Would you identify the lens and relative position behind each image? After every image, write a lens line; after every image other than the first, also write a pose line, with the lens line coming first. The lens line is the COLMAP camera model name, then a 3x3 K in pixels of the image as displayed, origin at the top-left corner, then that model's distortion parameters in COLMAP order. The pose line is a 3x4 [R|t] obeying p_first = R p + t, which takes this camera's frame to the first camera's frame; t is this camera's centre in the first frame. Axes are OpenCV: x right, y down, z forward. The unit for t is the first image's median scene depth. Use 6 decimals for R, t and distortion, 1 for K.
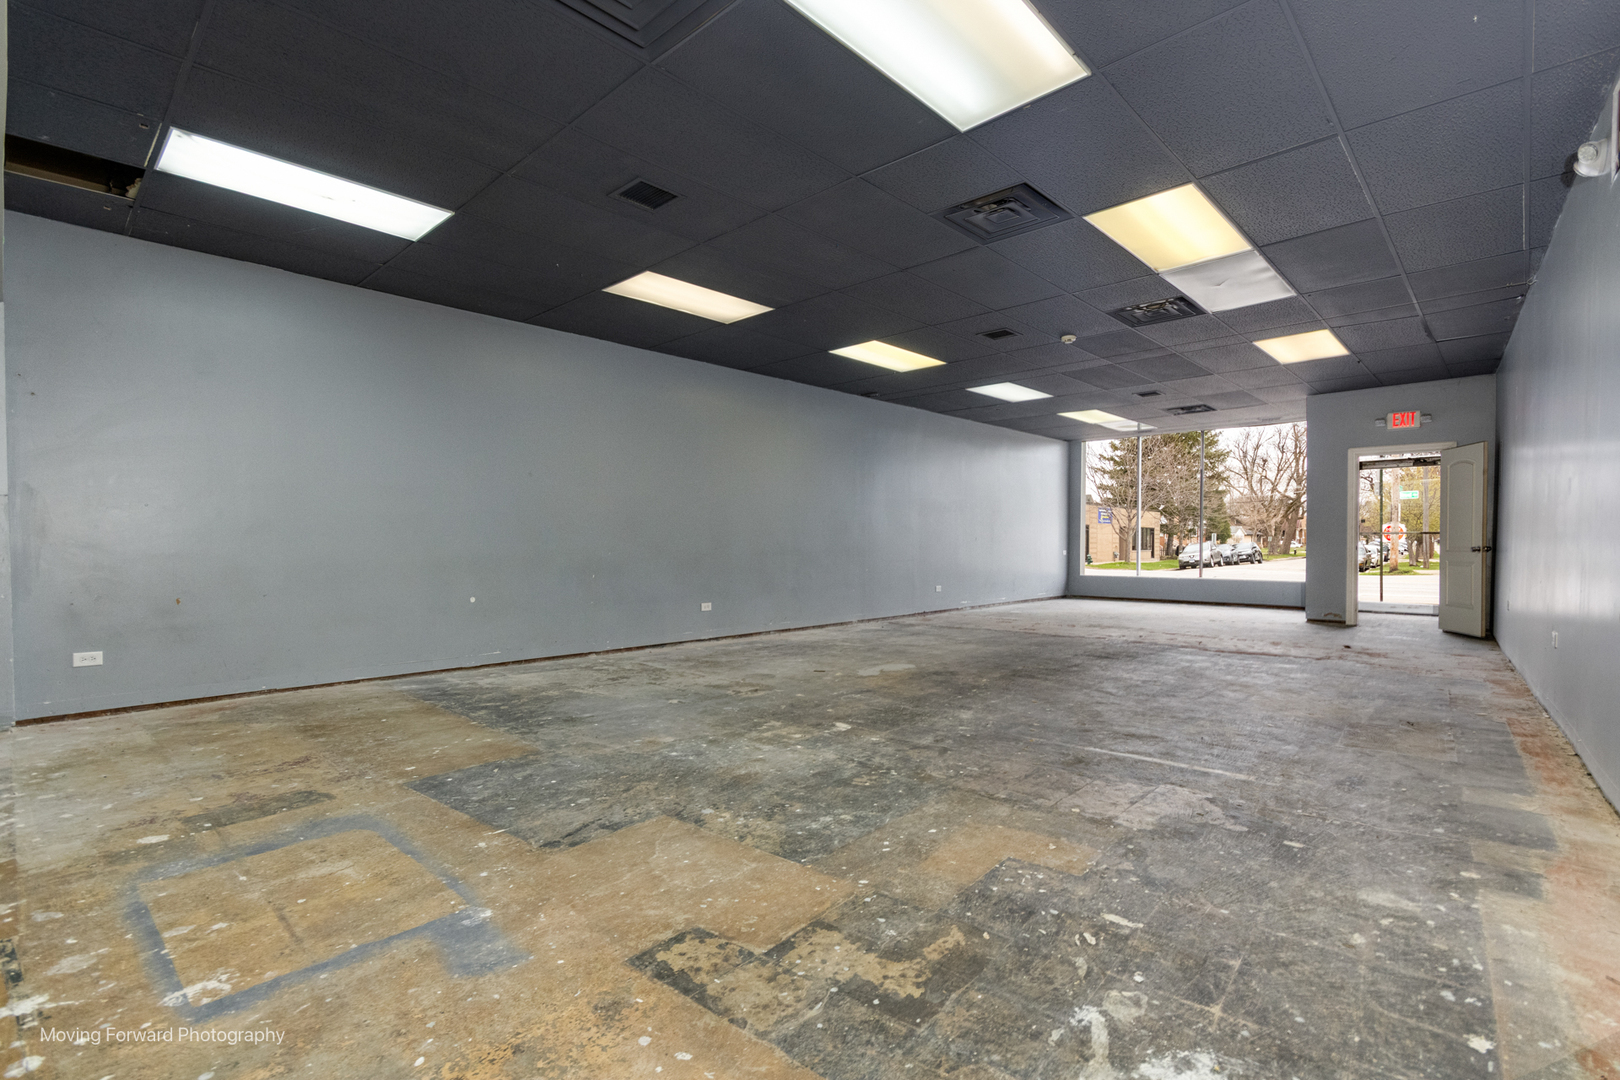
lens RADIAL K [[753.6, 0, 804.9], [0, 753.6, 562.7], [0, 0, 1]] dist [0.002781, 0.000137]
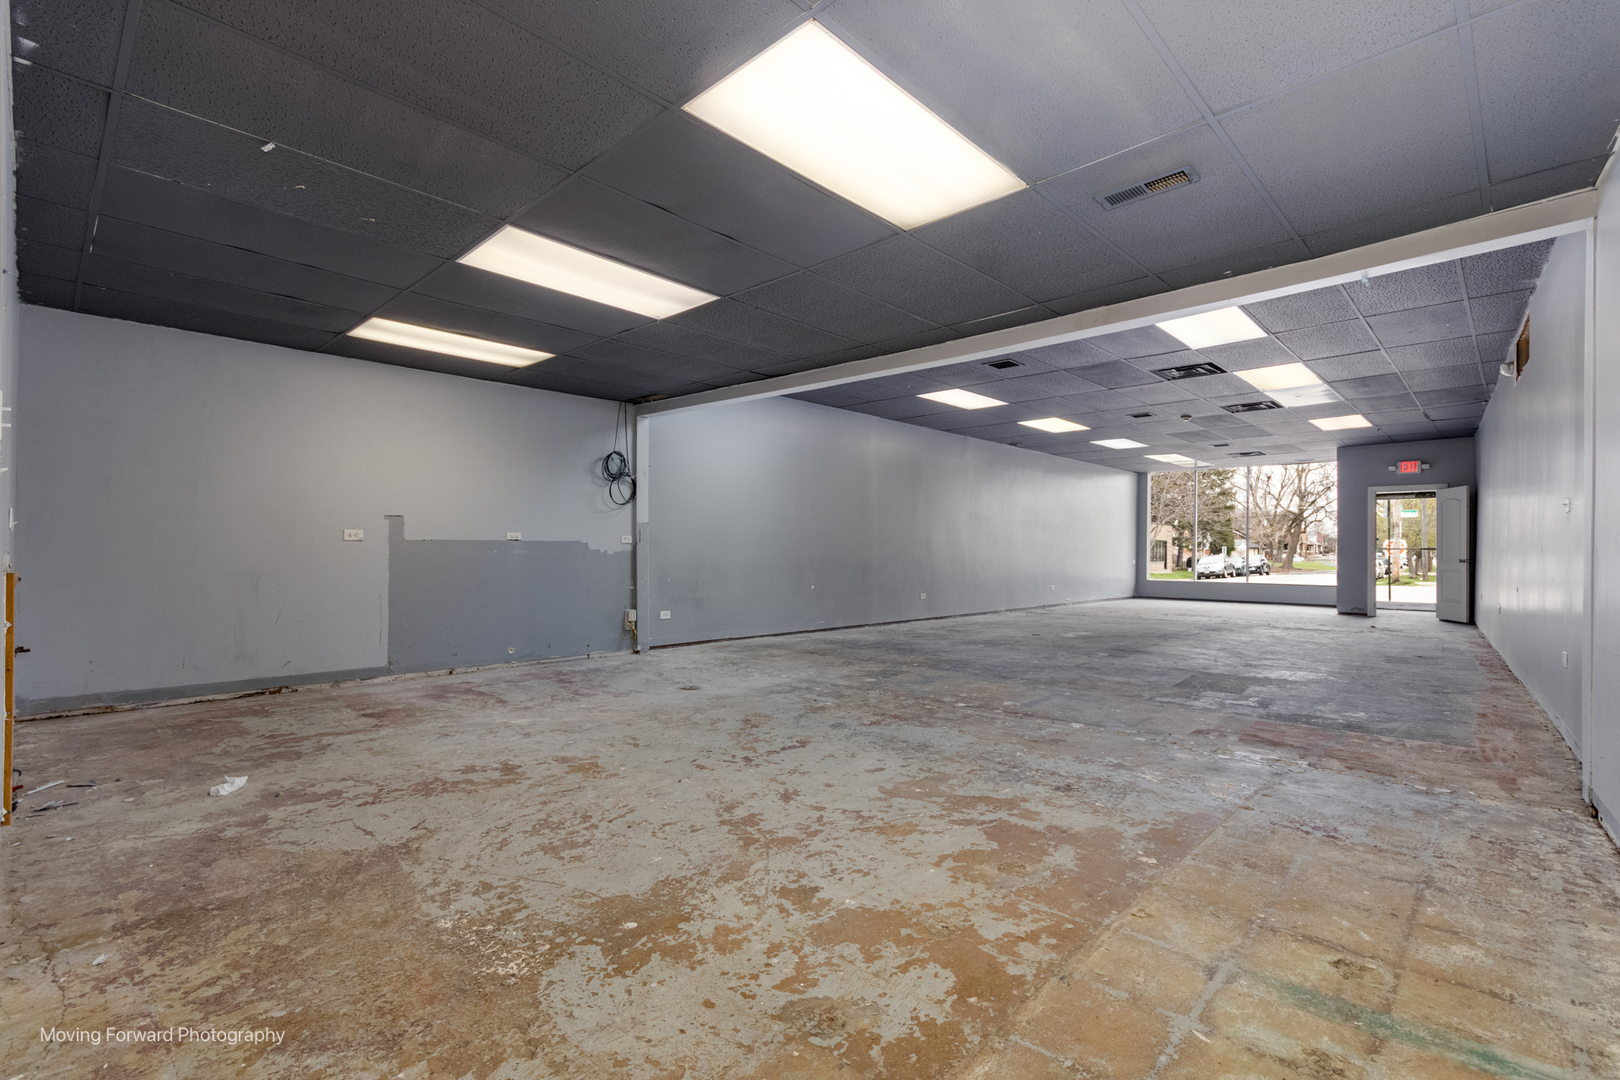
lens RADIAL K [[753.6, 0, 798.8], [0, 753.6, 553.0], [0, 0, 1]] dist [0.002781, 0.000137]
pose [[0.999951, 0.009315, -0.003382, -0.081248], [-0.009395, 0.999651, -0.024672, 0.003024], [0.003151, 0.024703, 0.999690, -0.097457]]
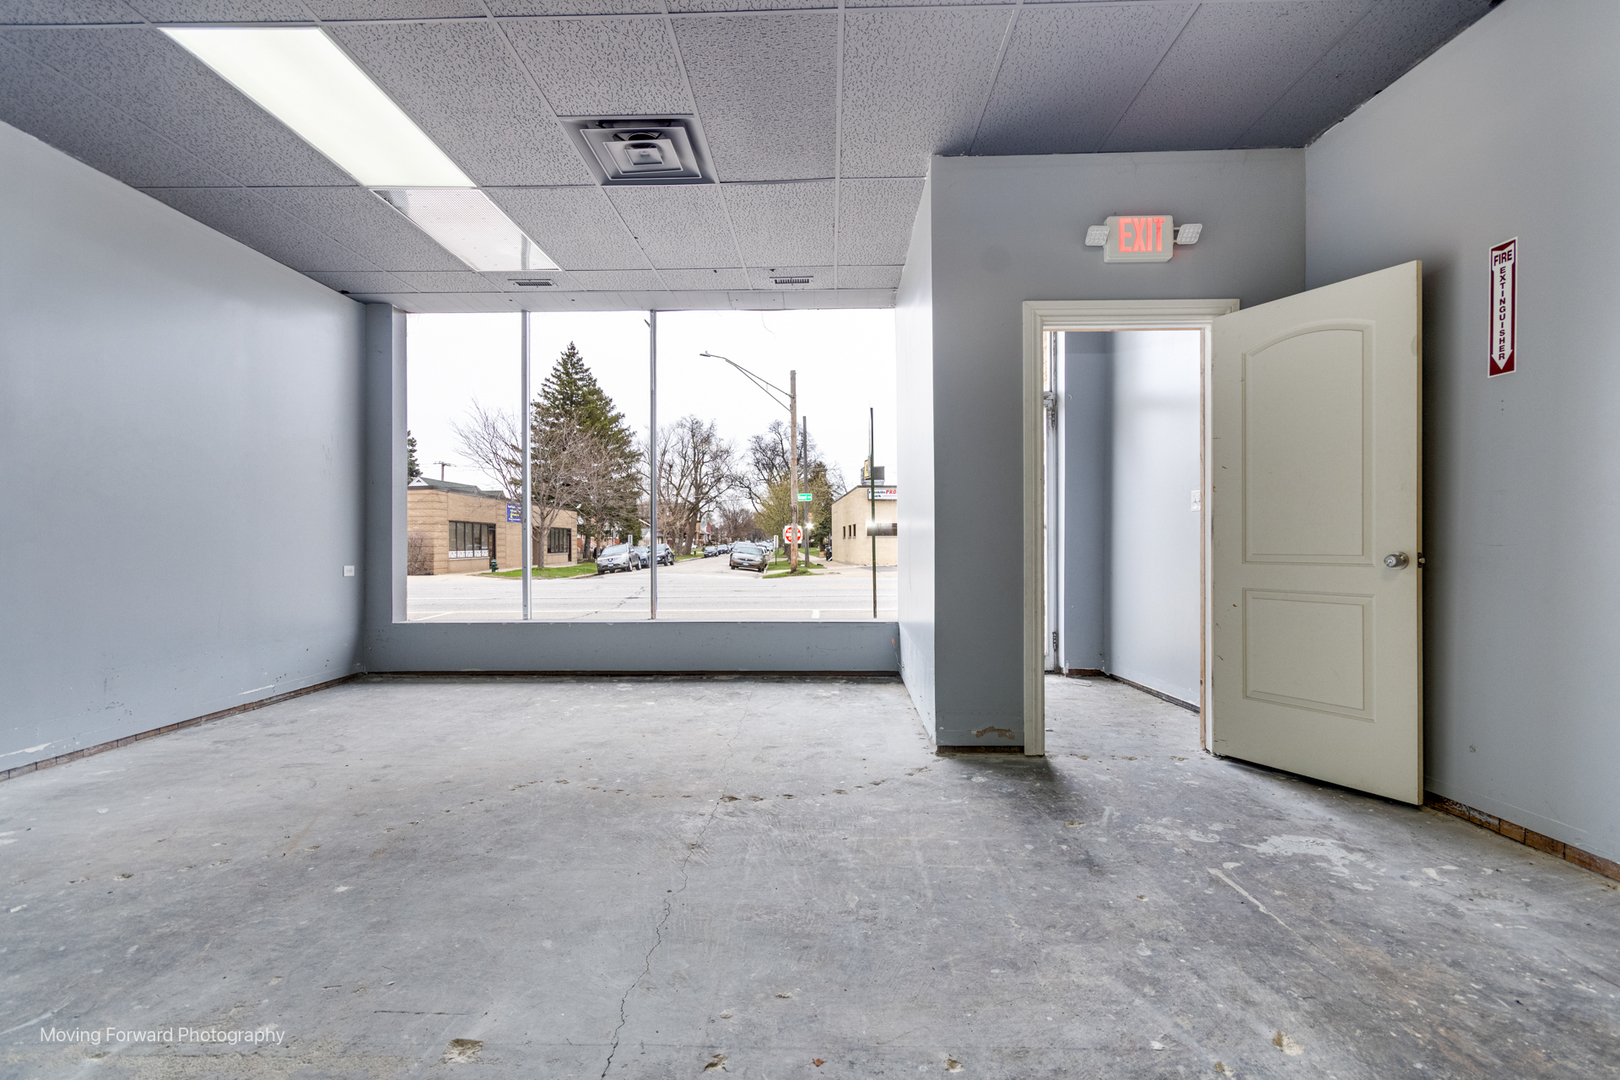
lens RADIAL K [[753.6, 0, 806.0], [0, 753.6, 543.1], [0, 0, 1]] dist [0.002781, 0.000137]
pose [[0.742563, -0.000898, 0.669776, 0.100694], [0.020172, 0.999575, -0.021024, -0.005595], [-0.669473, 0.029122, 0.742266, 0.211105]]
